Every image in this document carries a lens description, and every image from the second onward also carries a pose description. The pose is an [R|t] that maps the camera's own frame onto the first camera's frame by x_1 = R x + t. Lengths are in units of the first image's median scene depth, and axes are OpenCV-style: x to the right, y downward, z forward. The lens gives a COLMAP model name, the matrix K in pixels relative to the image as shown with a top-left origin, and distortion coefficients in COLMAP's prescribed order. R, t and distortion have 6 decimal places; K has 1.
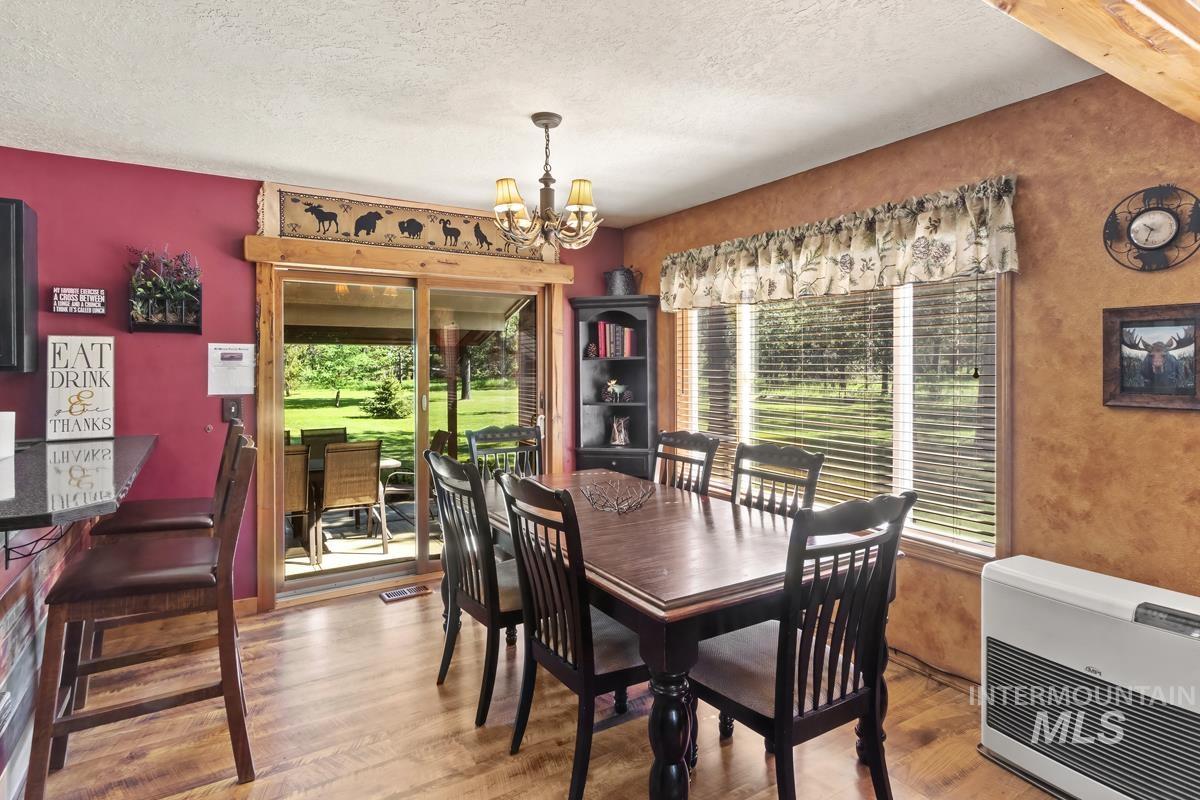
lens RADIAL K [[614.3, 0, 606.8], [0, 614.3, 366.6], [0, 0, 1]] dist [-0.006917, -0.000764]
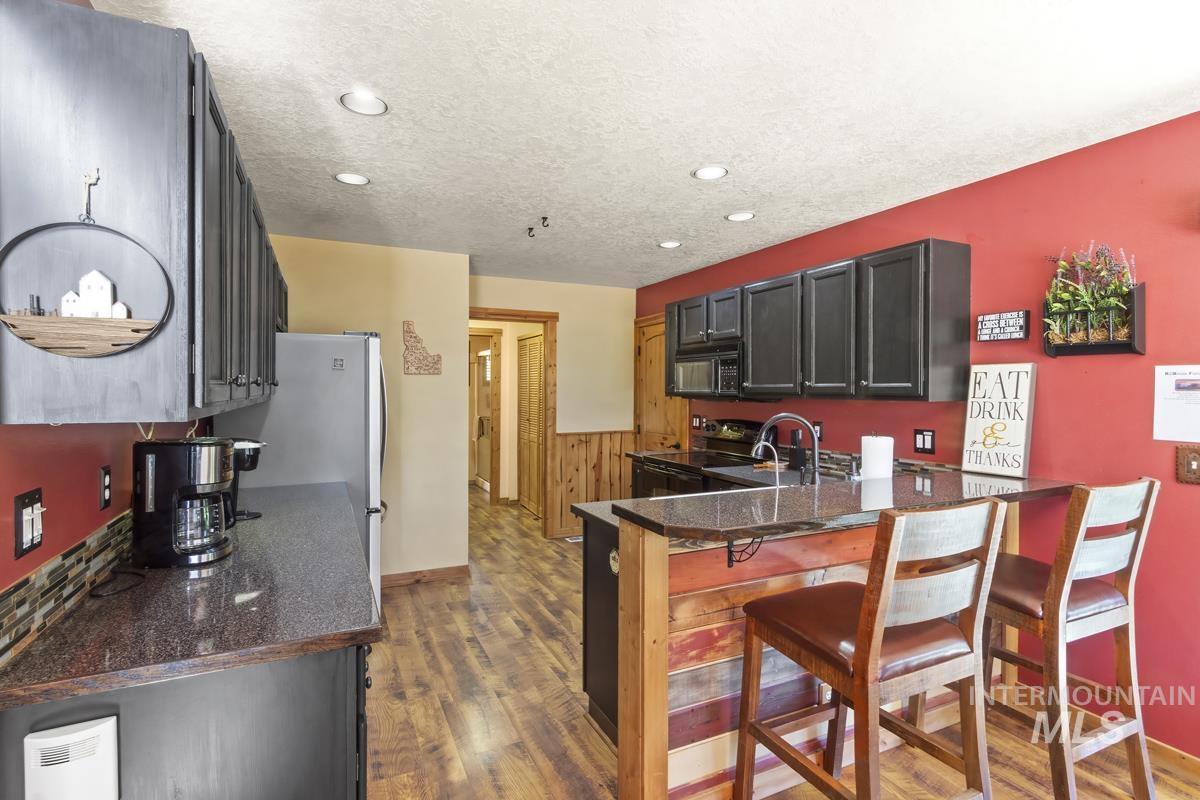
lens RADIAL K [[561.5, 0, 597.4], [0, 561.5, 396.2], [0, 0, 1]] dist [-0.000386, -0.000129]
pose [[-0.103306, 0.009468, -0.994605, 0.059814], [-0.015446, 0.999819, 0.011121, -0.001012], [0.994530, 0.016512, -0.103141, 0.477443]]
